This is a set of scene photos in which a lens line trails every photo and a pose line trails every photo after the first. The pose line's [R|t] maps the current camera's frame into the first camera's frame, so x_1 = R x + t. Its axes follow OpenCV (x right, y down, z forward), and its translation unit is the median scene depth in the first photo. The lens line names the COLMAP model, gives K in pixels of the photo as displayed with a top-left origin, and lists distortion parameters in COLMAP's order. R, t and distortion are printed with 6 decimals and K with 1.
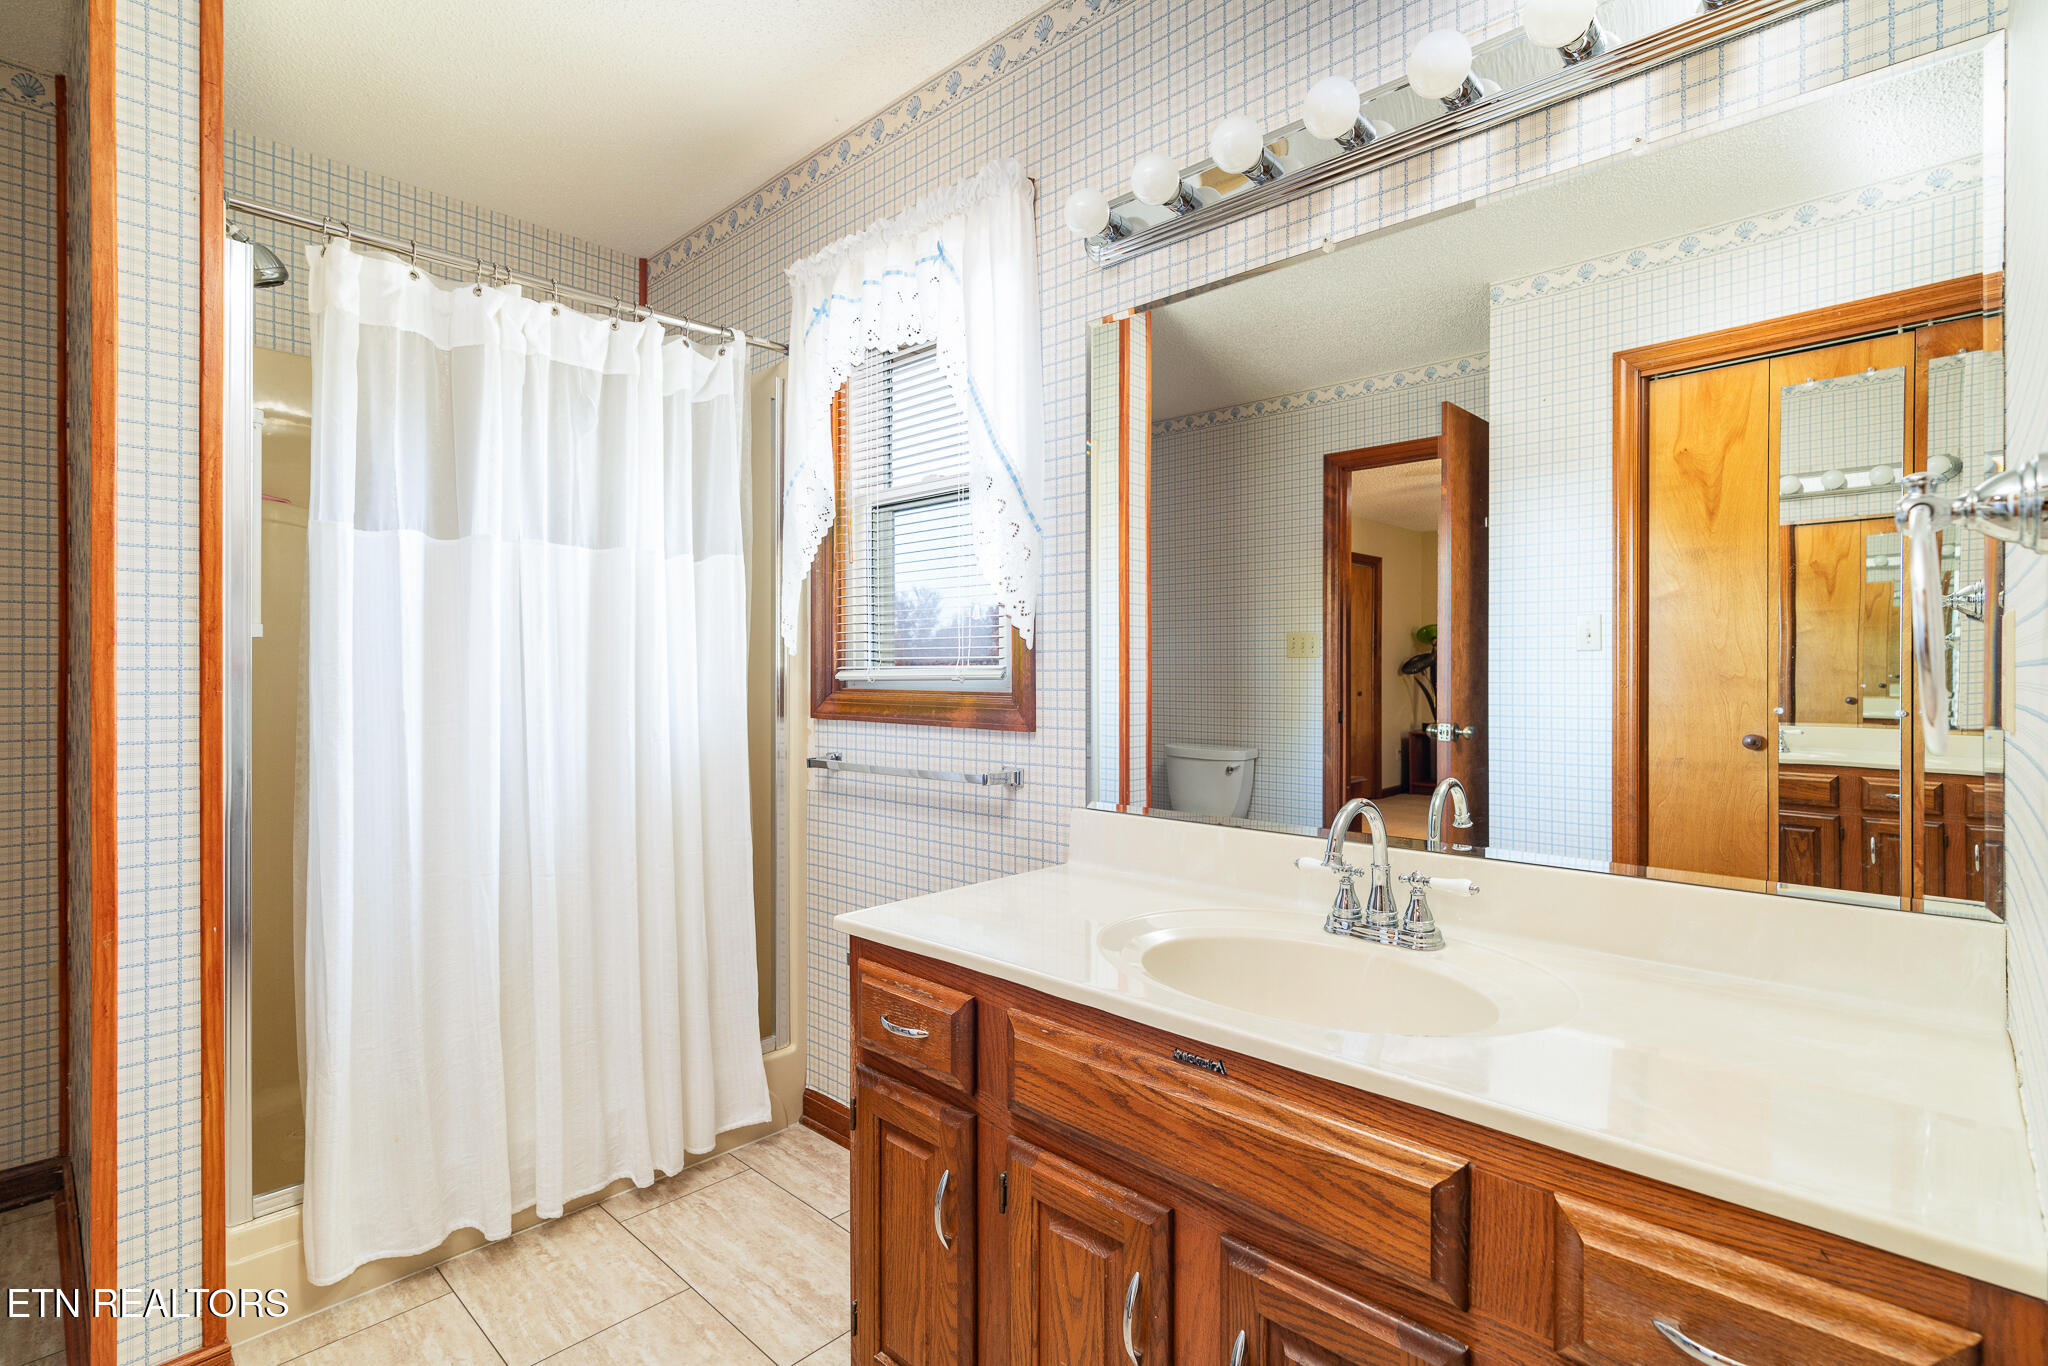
lens RADIAL K [[986.1, 0, 1024.0], [0, 986.1, 683.0], [0, 0, 1]] dist [-0.018401, -0.000134]
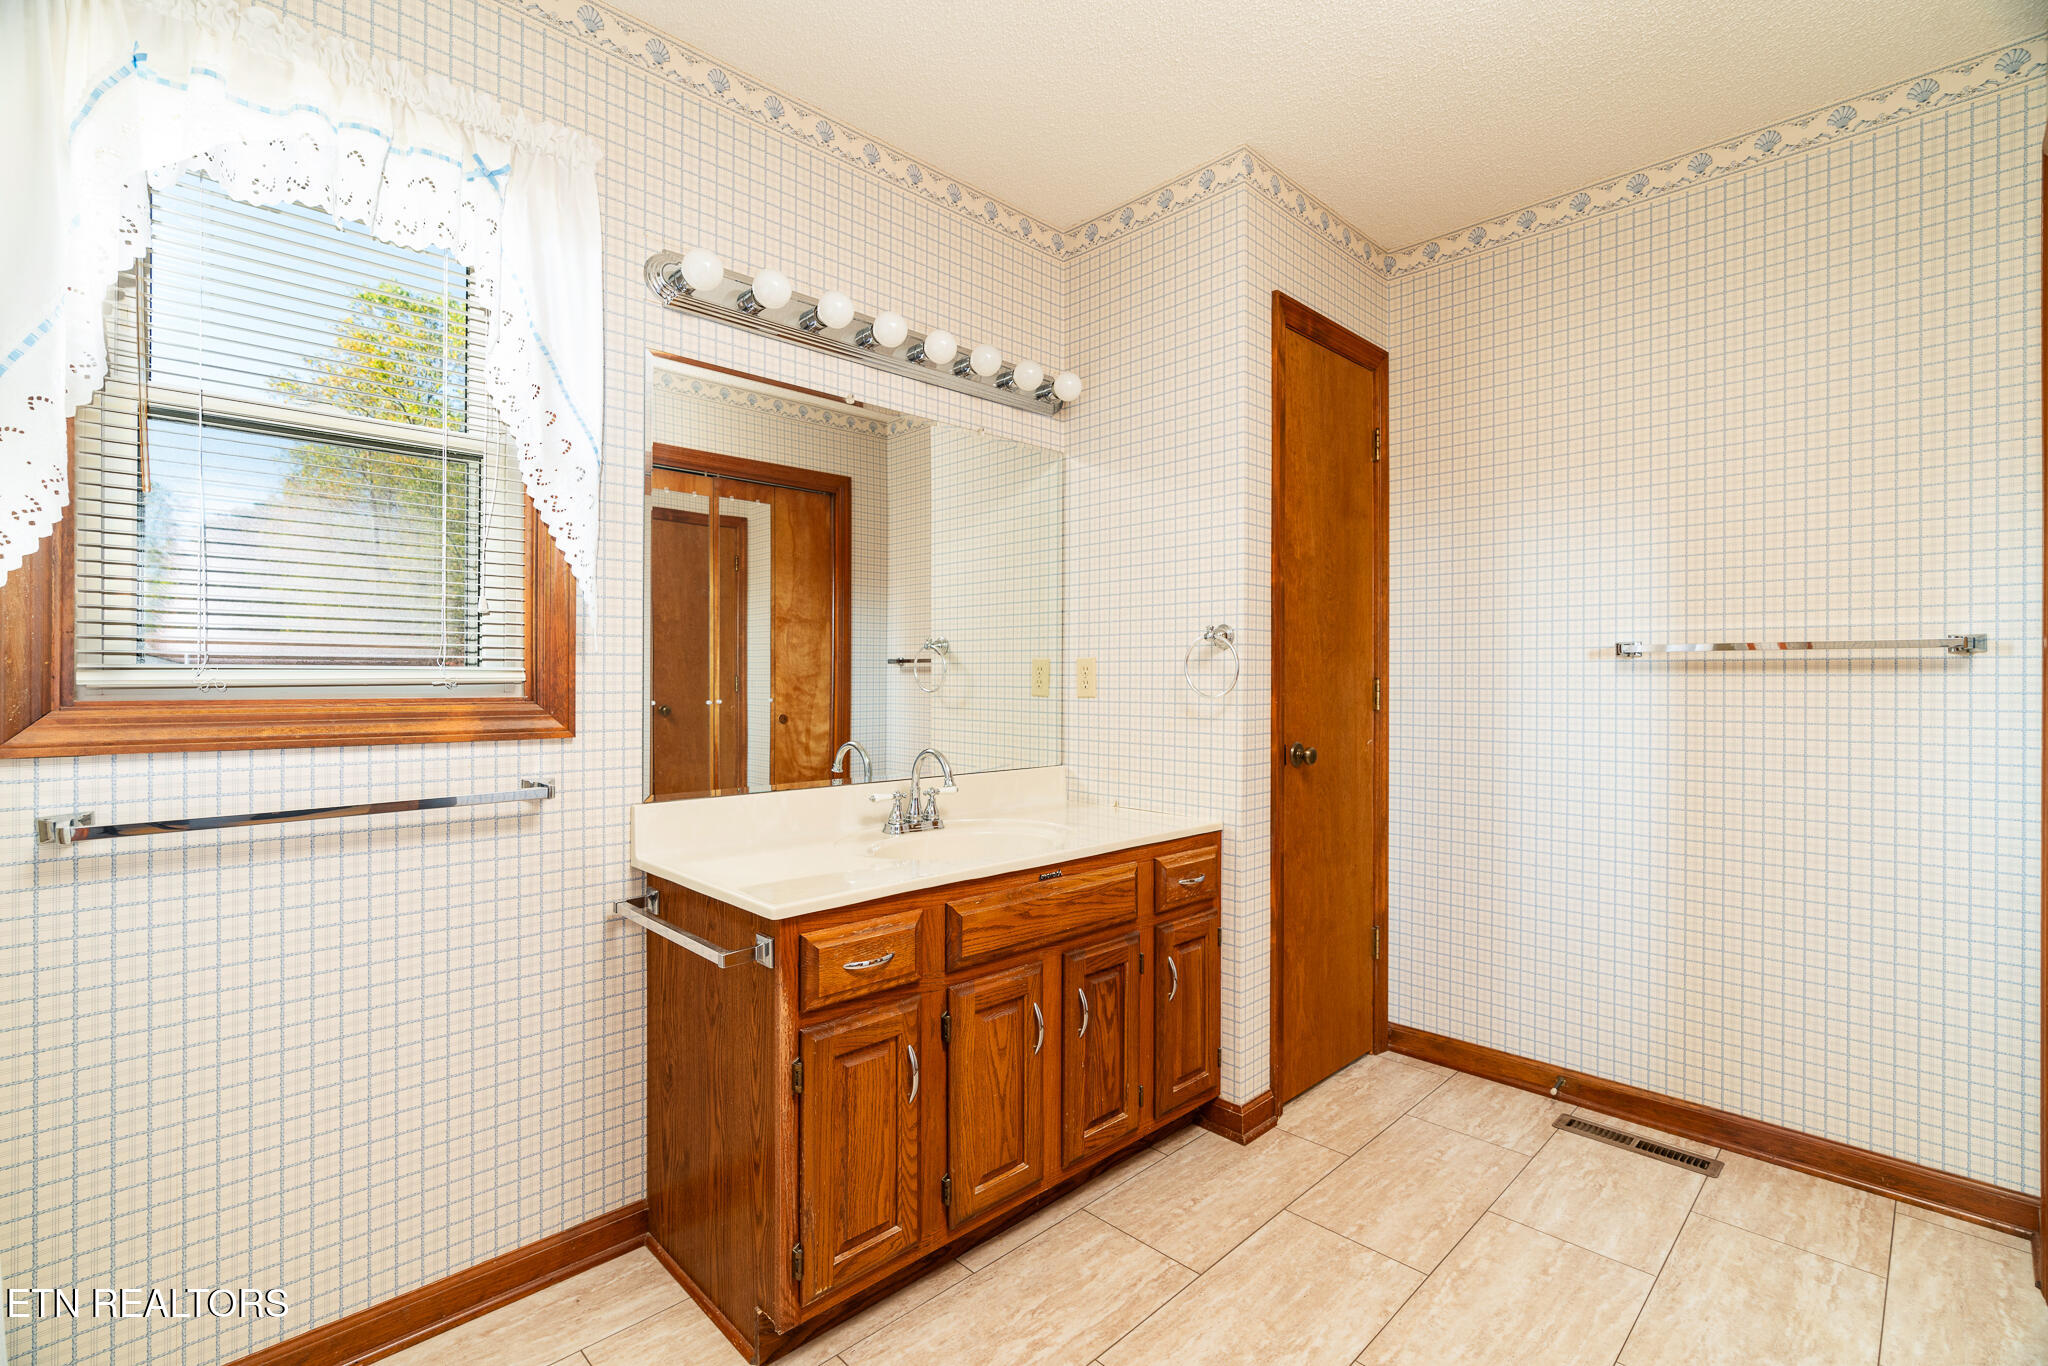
lens RADIAL K [[909.6, 0, 1026.5], [0, 909.6, 692.6], [0, 0, 1]] dist [-0.001844, 0.000043]
pose [[0.053087, -0.038947, 0.997830, -1.279688], [0.004642, 0.999238, 0.038755, -0.036148], [-0.998579, 0.002575, 0.053228, 0.757154]]
